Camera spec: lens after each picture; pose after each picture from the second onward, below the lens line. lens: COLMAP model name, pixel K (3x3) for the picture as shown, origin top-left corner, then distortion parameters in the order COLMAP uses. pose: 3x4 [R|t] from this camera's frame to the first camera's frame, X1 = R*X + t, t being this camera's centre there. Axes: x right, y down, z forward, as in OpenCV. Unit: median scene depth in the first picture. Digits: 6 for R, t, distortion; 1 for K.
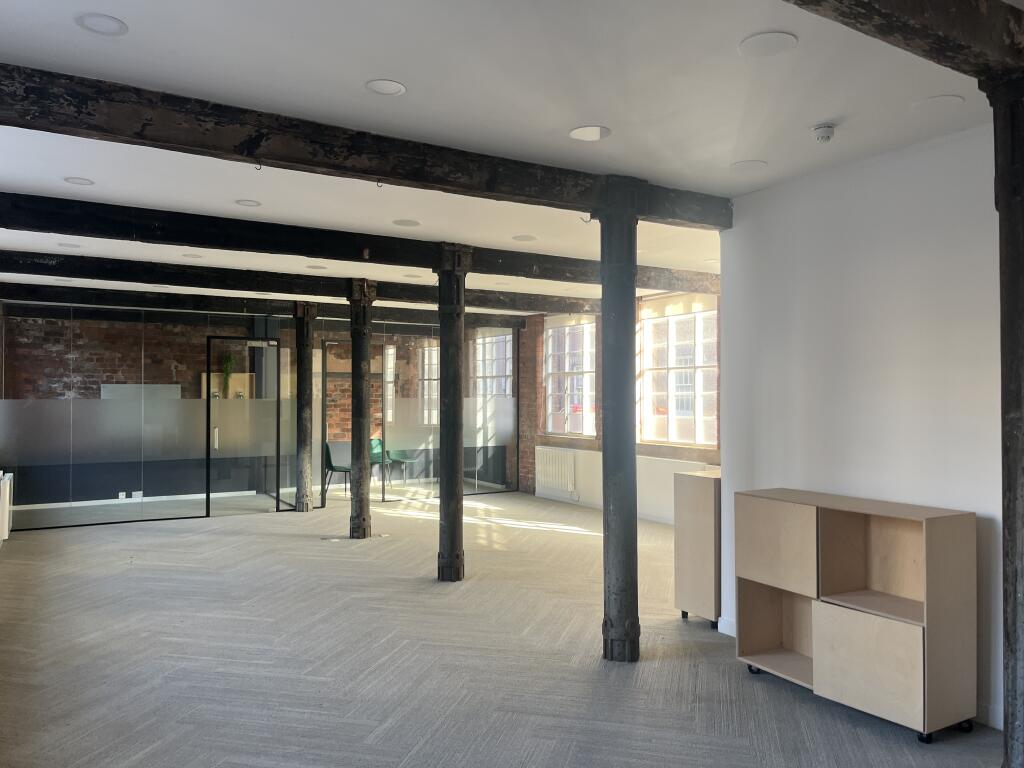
lens RADIAL K [[774.4, 0, 512.4], [0, 774.4, 387.6], [0, 0, 1]] dist [0.080805, -0.114954]
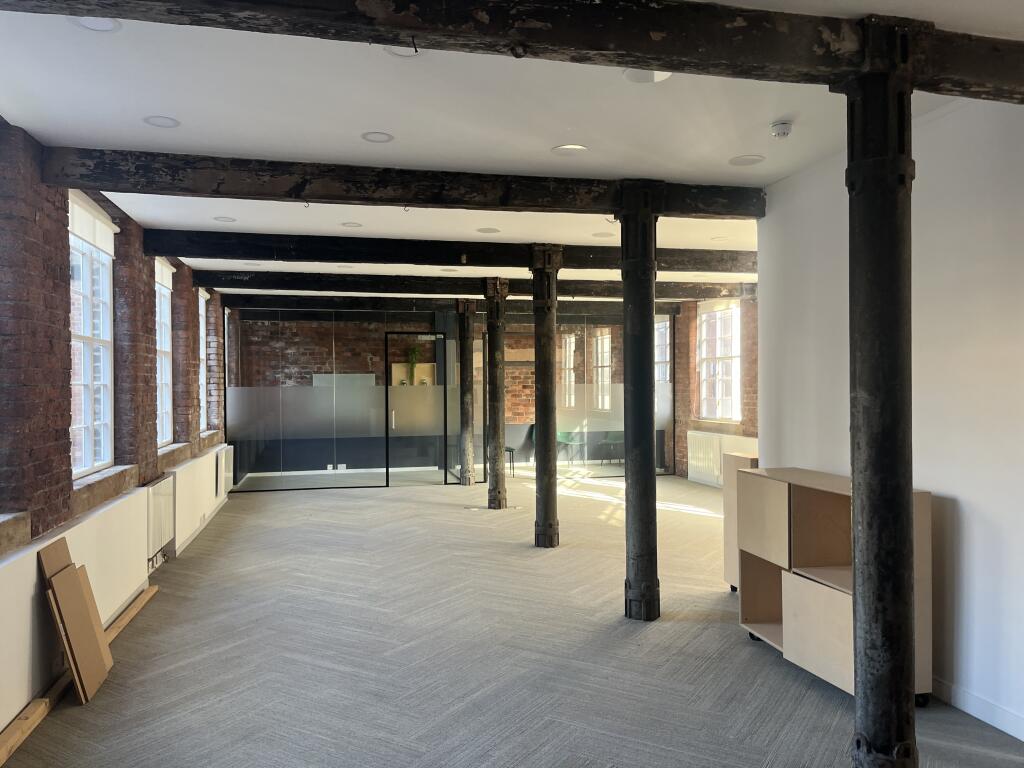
lens RADIAL K [[772.7, 0, 502.9], [0, 772.7, 386.8], [0, 0, 1]] dist [0.076250, -0.113560]
pose [[0.951209, -0.005618, -0.308497, 0.264638], [0.010578, 0.999840, 0.014408, 0.002273], [0.308367, -0.016969, 0.951116, -0.090372]]
